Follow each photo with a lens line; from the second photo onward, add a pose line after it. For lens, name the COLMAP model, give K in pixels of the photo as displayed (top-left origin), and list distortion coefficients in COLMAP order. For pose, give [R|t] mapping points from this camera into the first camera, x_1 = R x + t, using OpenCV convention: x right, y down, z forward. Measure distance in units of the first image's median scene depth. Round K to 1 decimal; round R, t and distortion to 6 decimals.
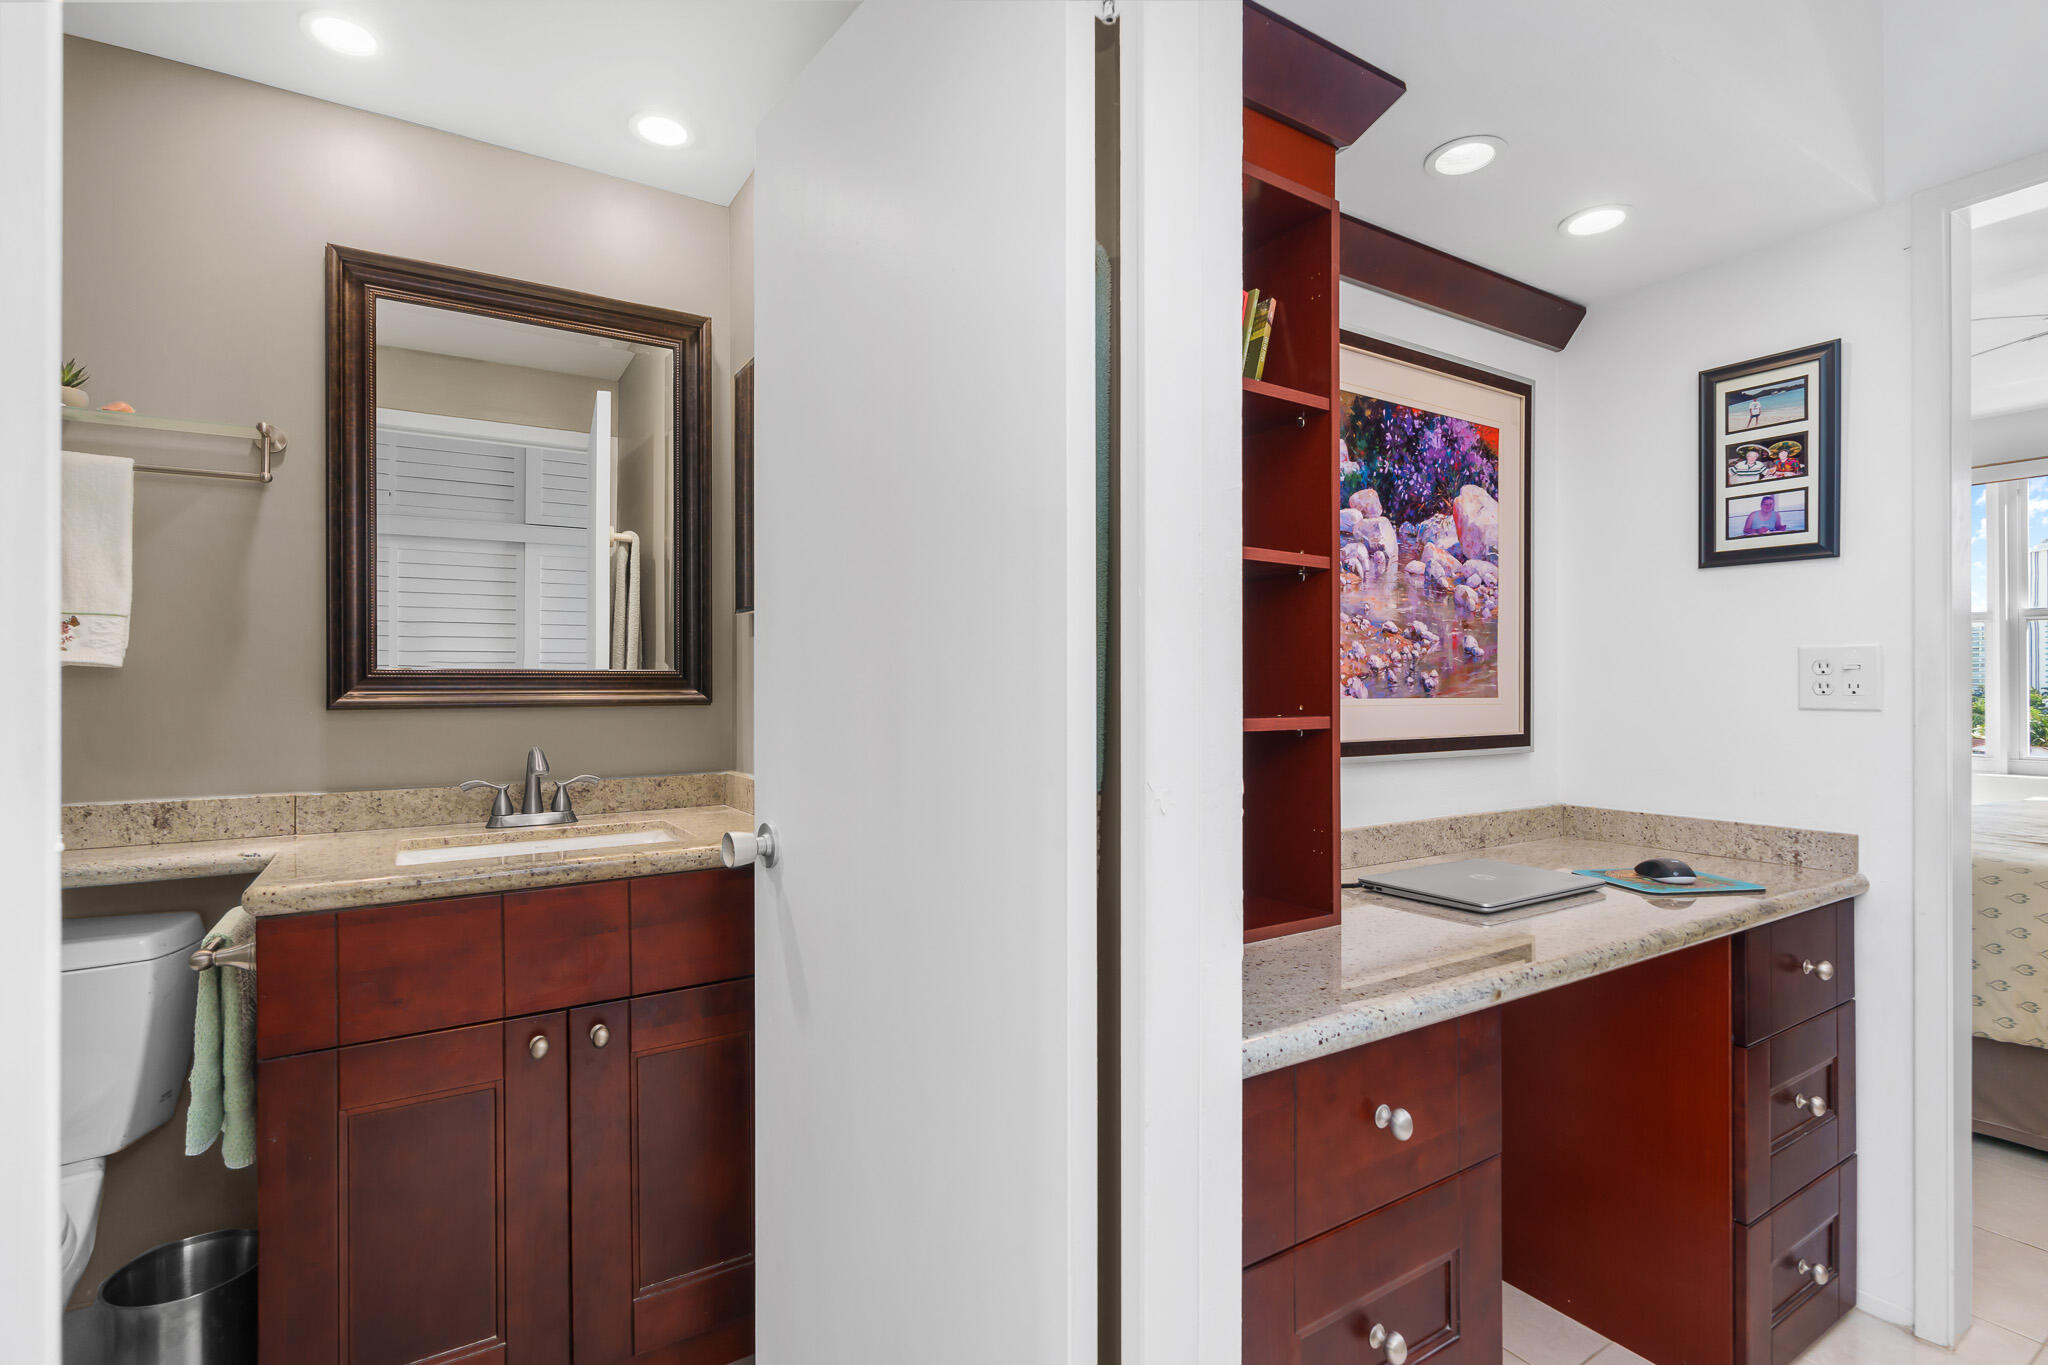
lens RADIAL K [[954.7, 0, 1031.9], [0, 954.7, 679.2], [0, 0, 1]] dist [-0.000743, 0.000563]
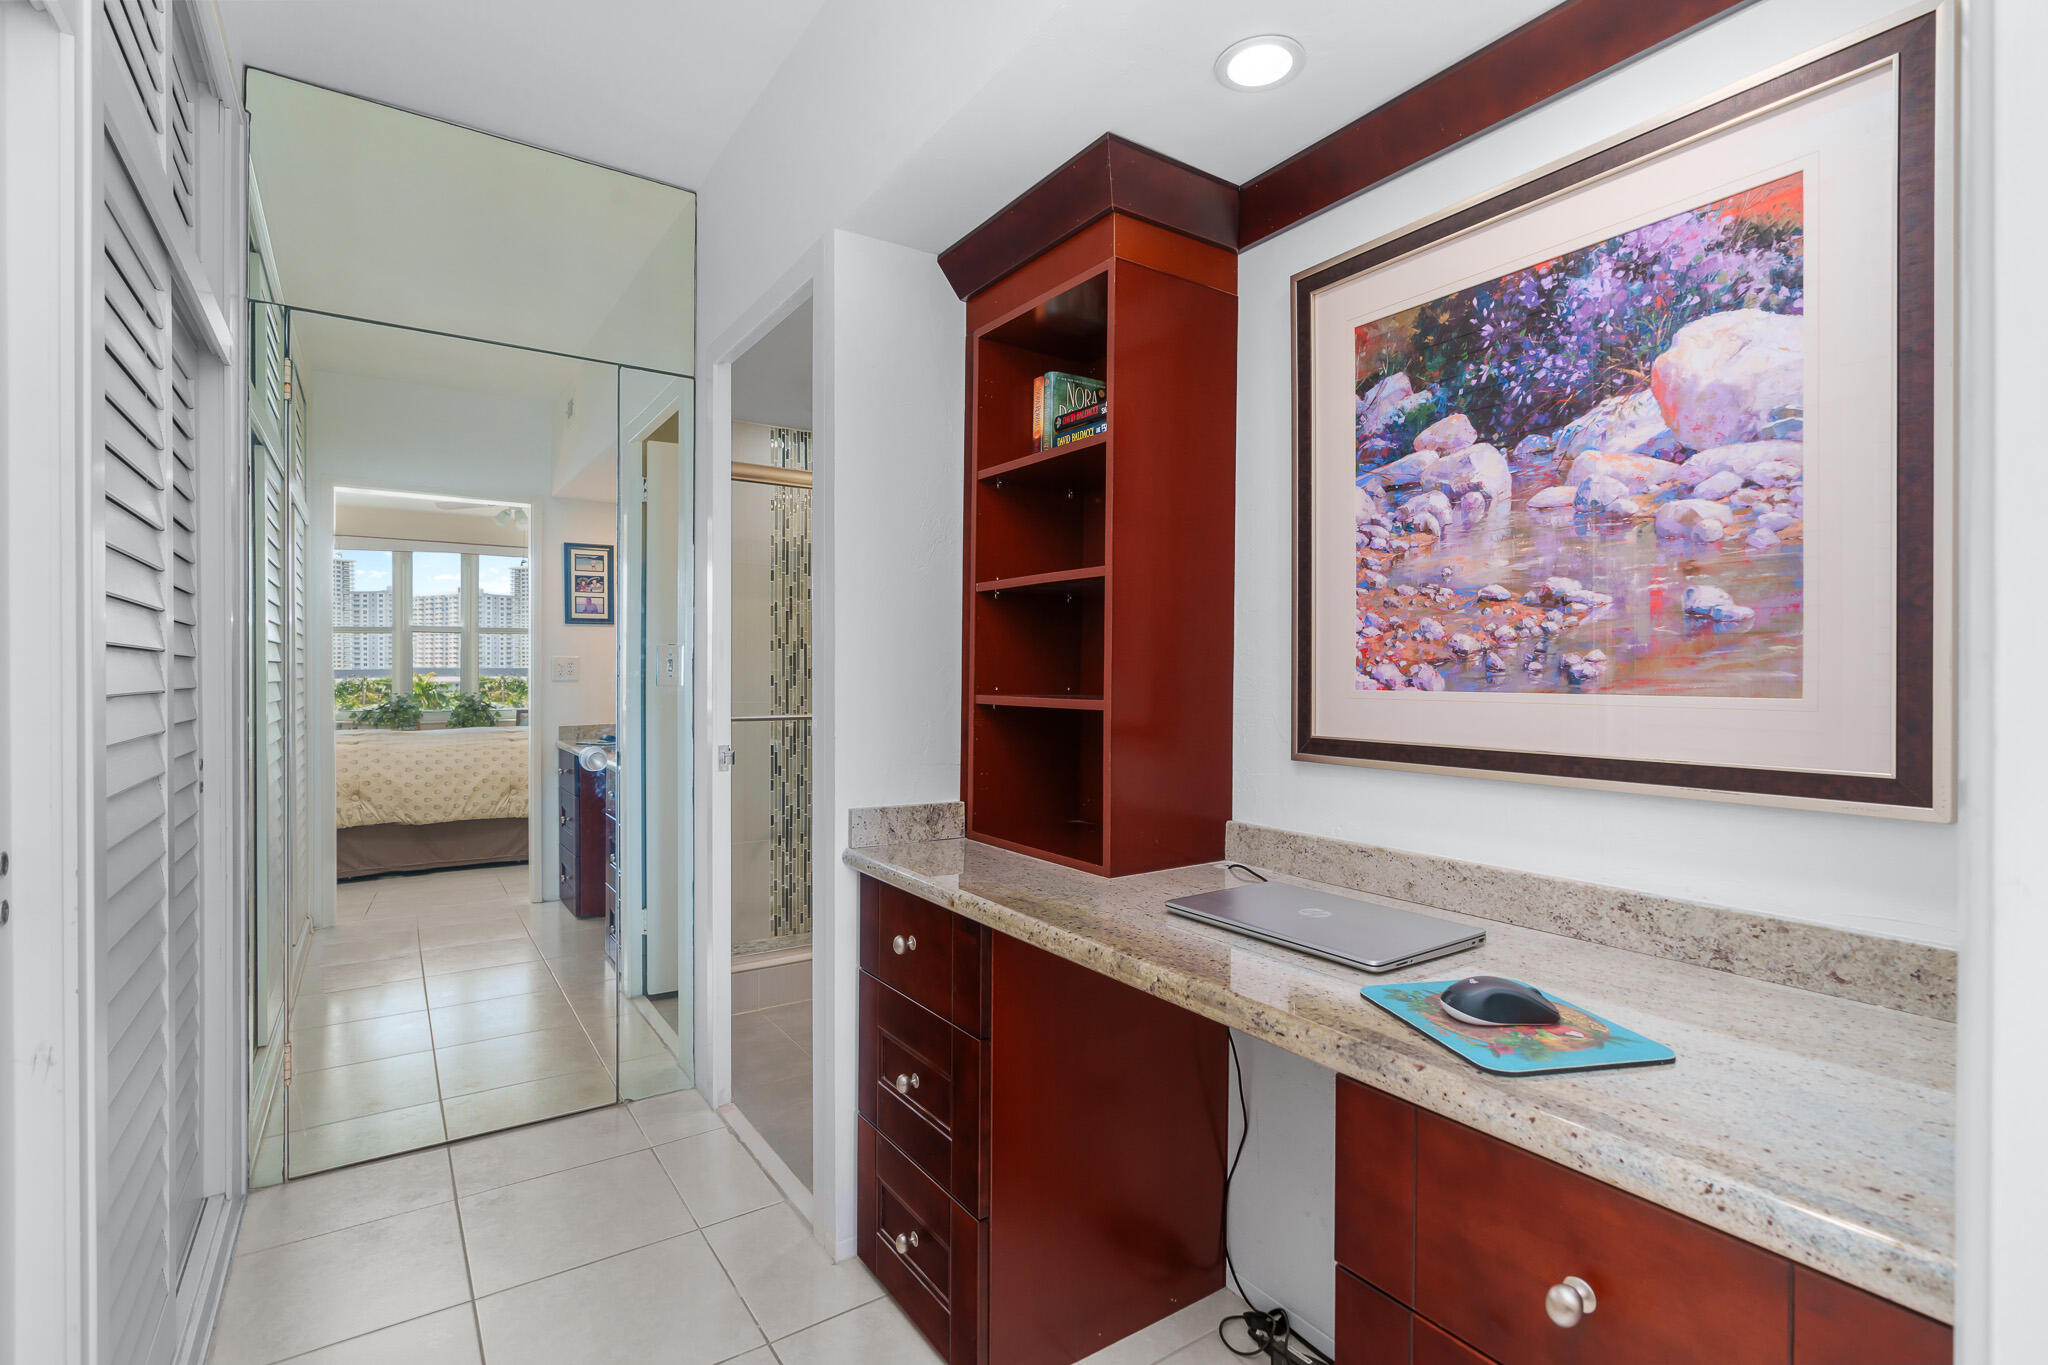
lens RADIAL K [[950.6, 0, 1031.3], [0, 950.6, 679.5], [0, 0, 1]] dist [-0.009143, 0.000308]
pose [[0.038262, 0.003690, -0.999261, 1.084699], [0.001872, 0.999991, 0.003764, 0.007148], [0.999266, -0.002015, 0.038255, 0.631247]]
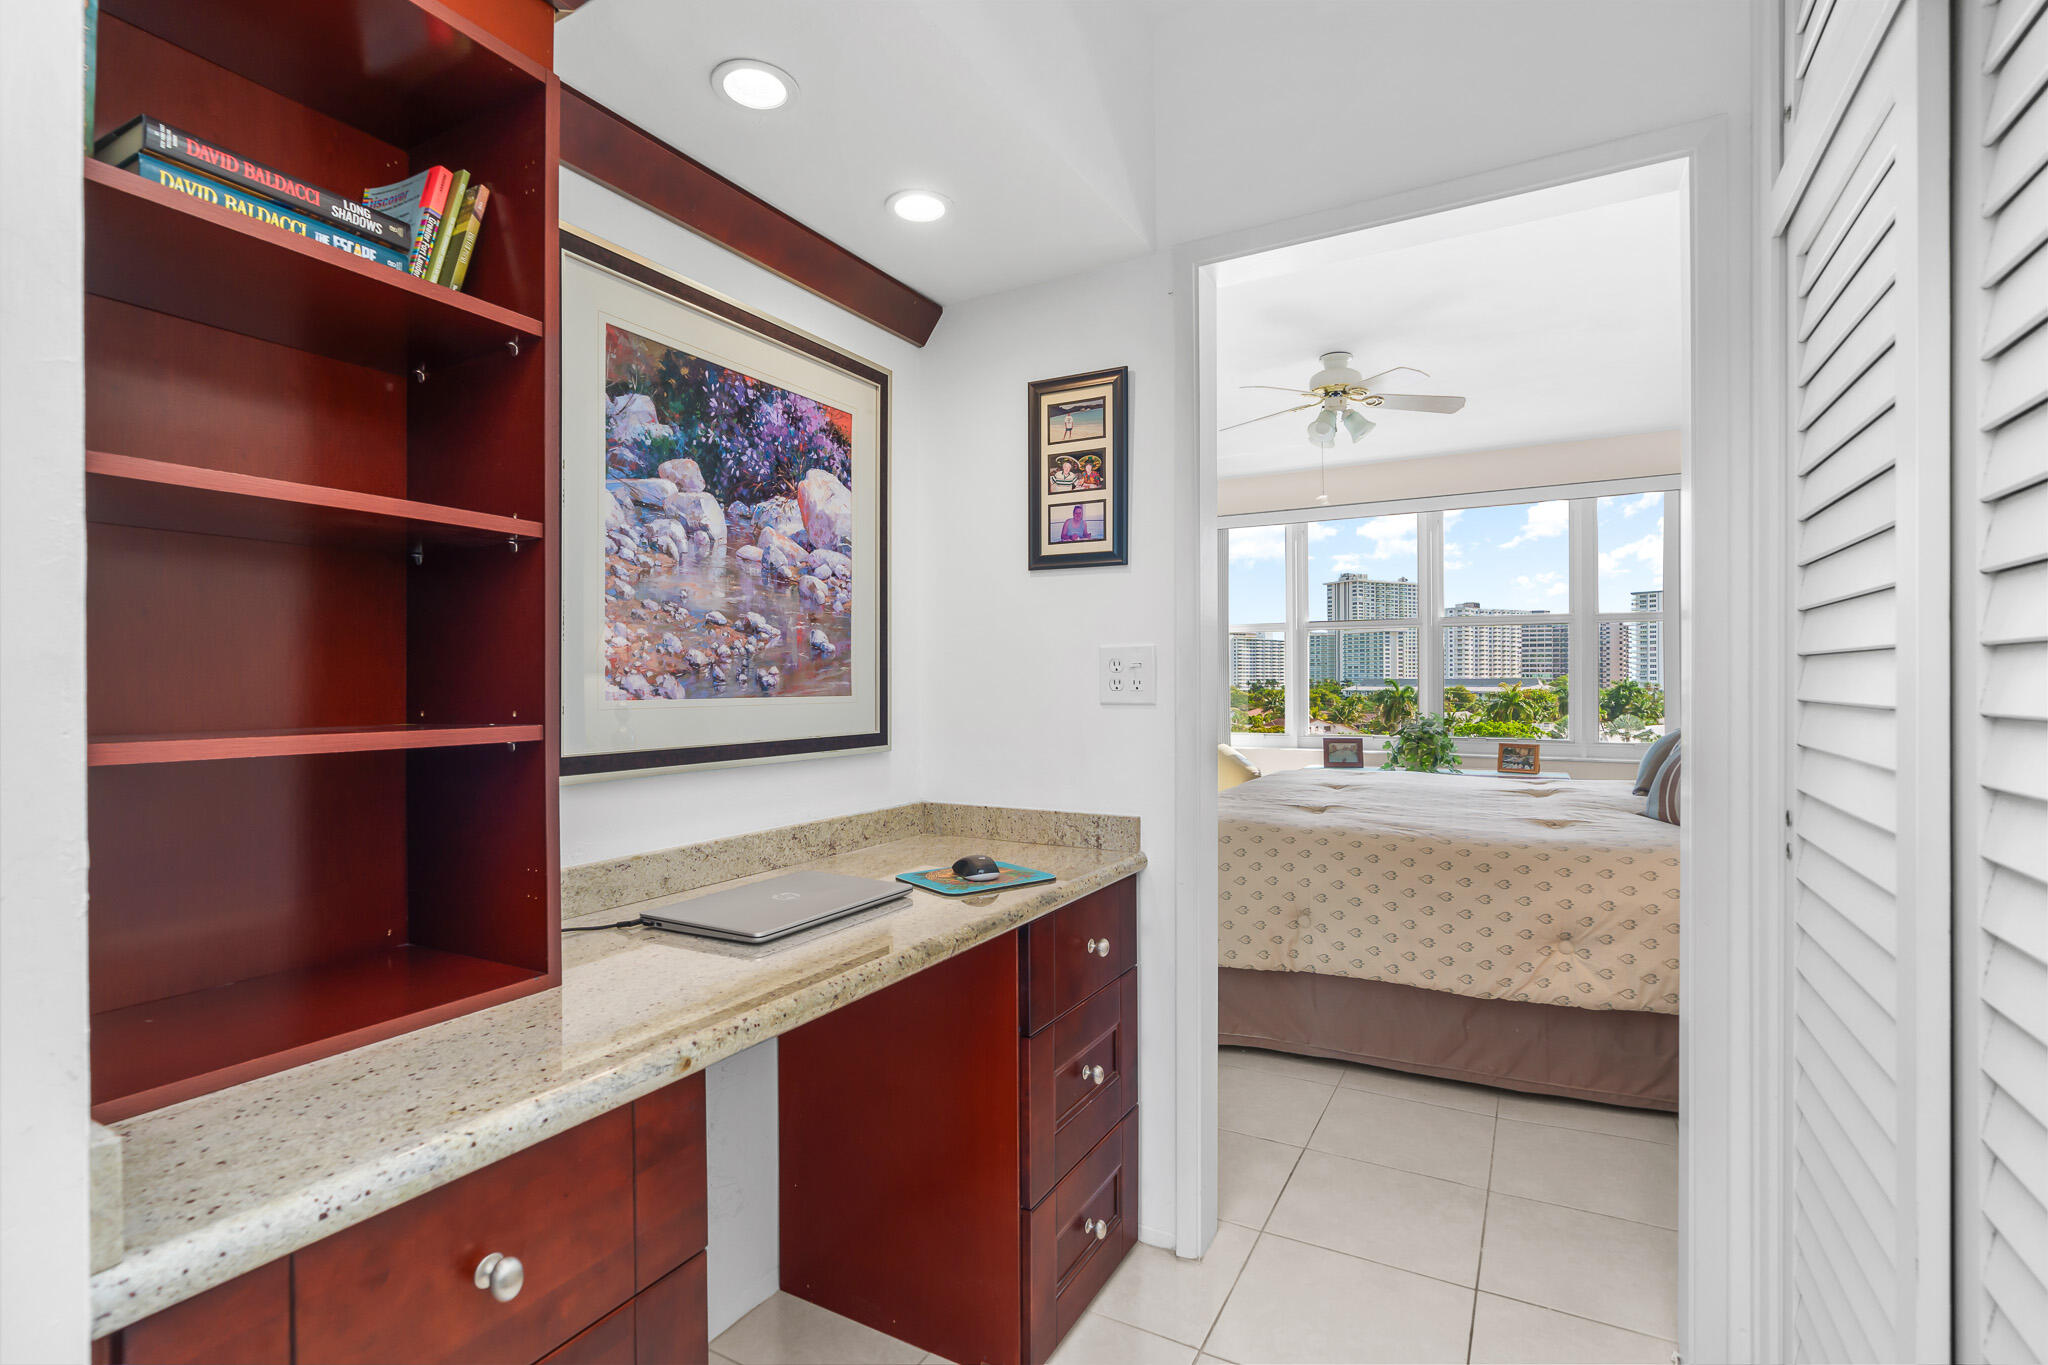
lens RADIAL K [[950.6, 0, 1031.3], [0, 950.6, 679.5], [0, 0, 1]] dist [-0.009143, 0.000308]
pose [[0.877726, -0.003274, 0.479151, 0.211358], [0.001520, 0.999991, 0.004048, -0.000669], [-0.479160, -0.002825, 0.877723, 0.086866]]
